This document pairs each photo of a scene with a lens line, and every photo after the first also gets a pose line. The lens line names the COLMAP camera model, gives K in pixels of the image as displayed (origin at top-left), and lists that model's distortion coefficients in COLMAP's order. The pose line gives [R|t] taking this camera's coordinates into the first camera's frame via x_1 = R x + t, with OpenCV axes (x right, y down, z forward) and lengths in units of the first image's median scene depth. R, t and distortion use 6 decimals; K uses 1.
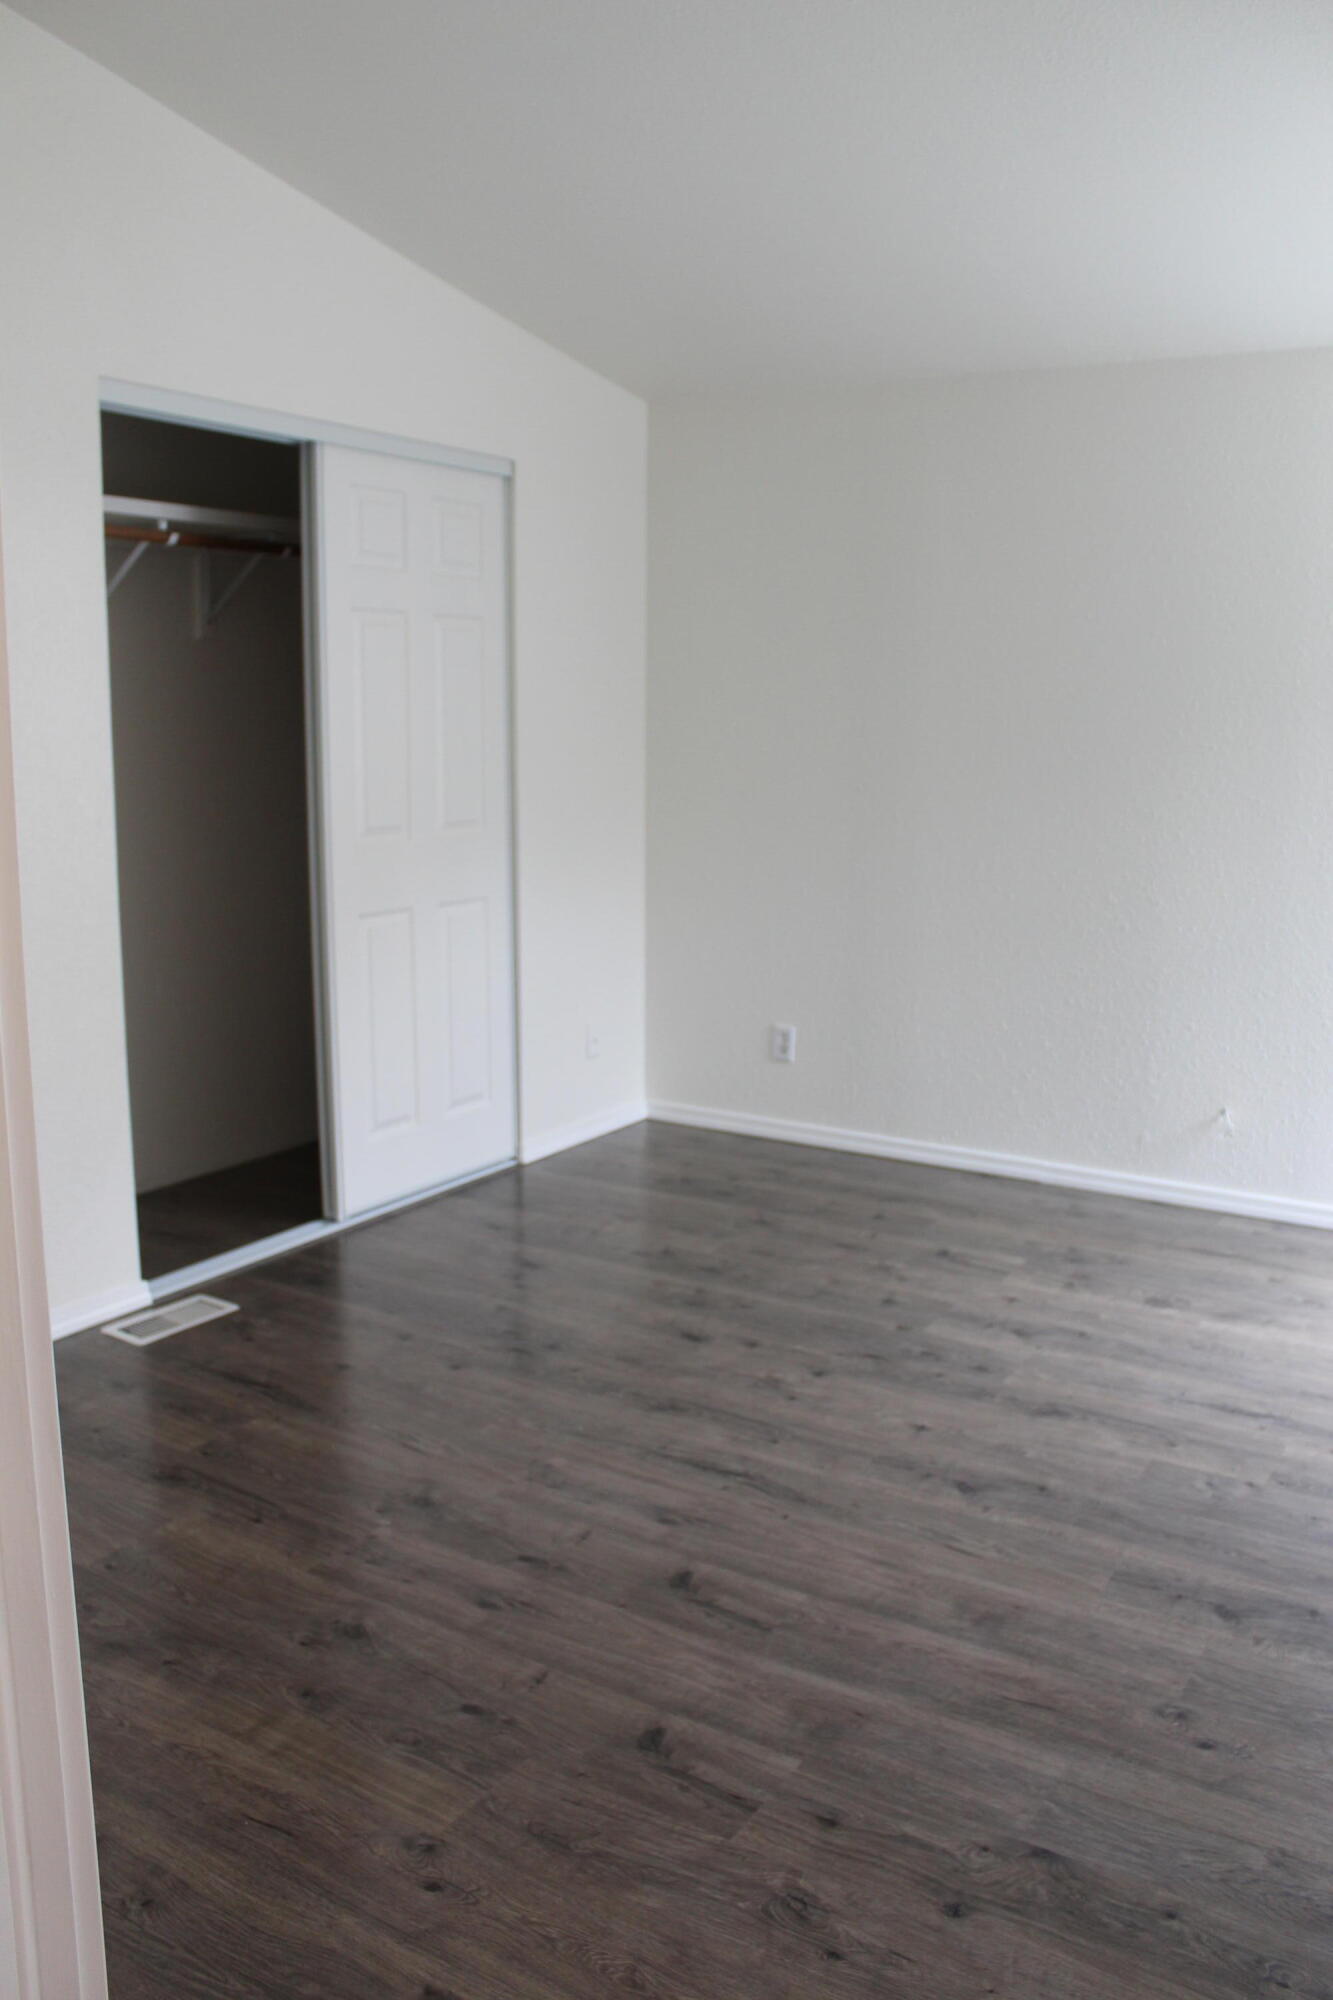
lens RADIAL K [[1683.8, 0, 670.9], [0, 1683.8, 957.3], [0, 0, 1]] dist [-0.148779, 0.122545]
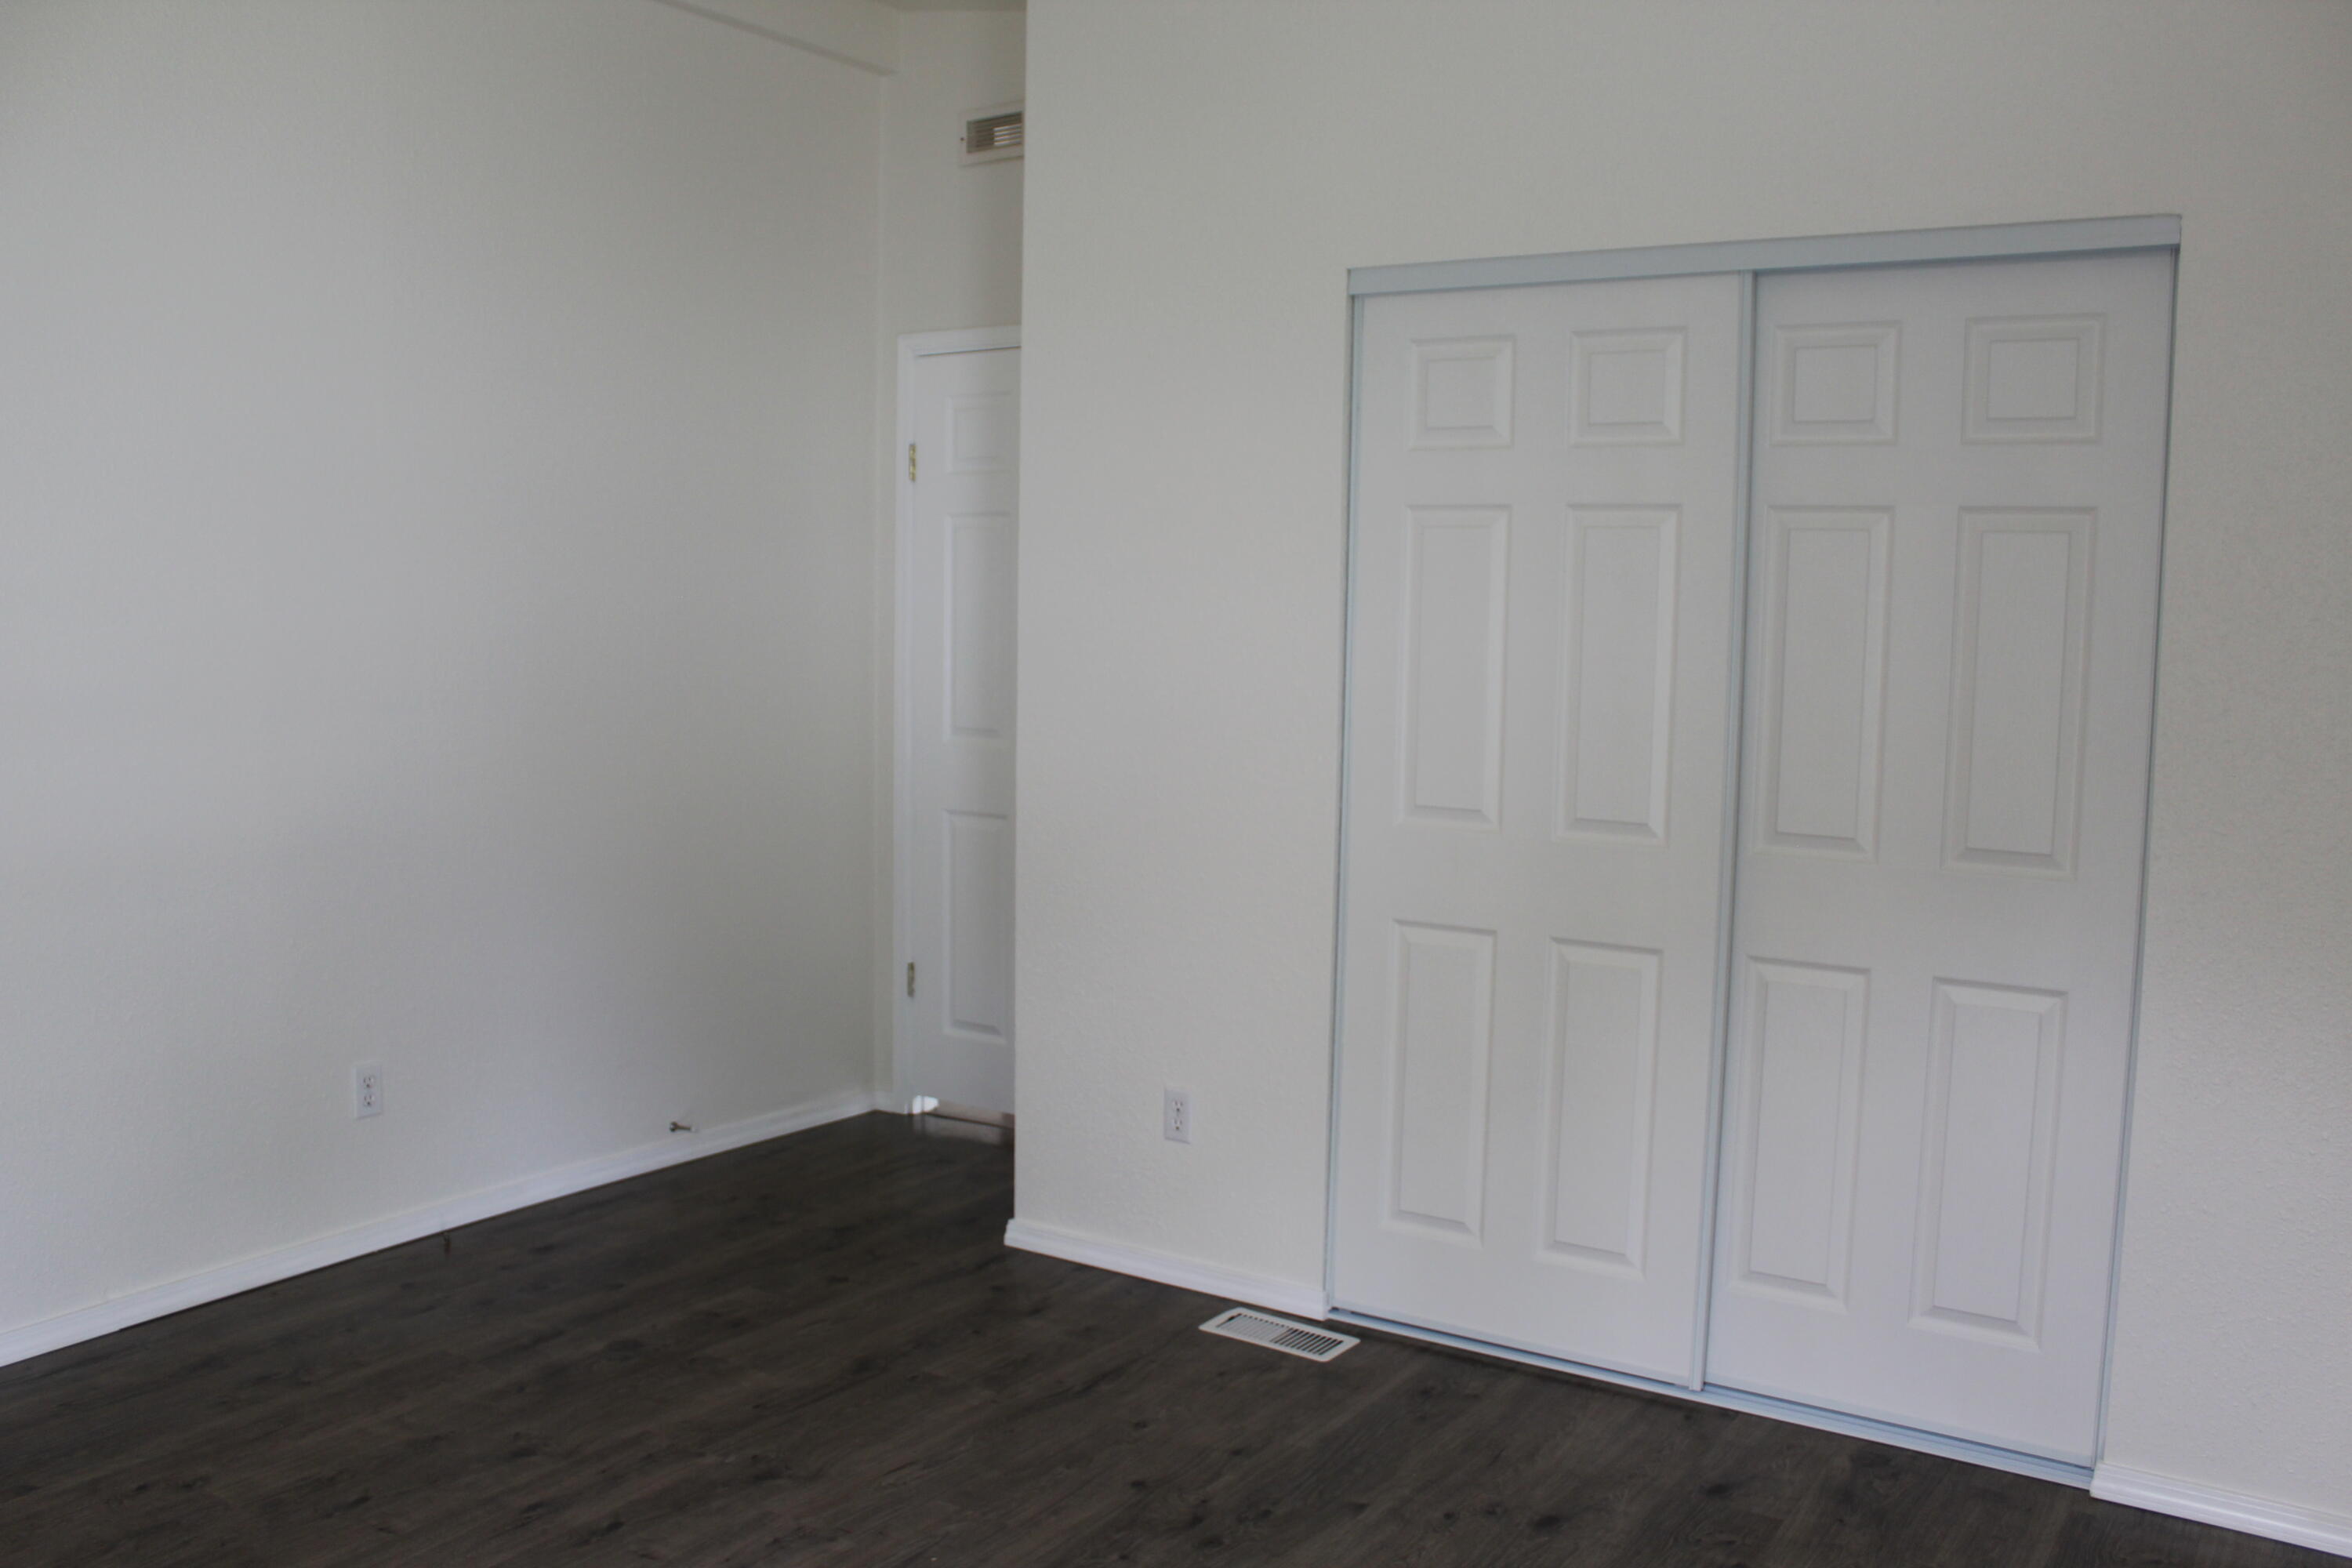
lens RADIAL K [[1967.7, 0, 1178.9], [0, 1967.7, 779.6], [0, 0, 1]] dist [-0.150553, 0.131933]
pose [[-0.039134, 0.079966, -0.996029, 0.872807], [-0.159092, 0.983579, 0.085217, -0.184004], [0.986488, 0.161795, -0.025769, 1.165730]]
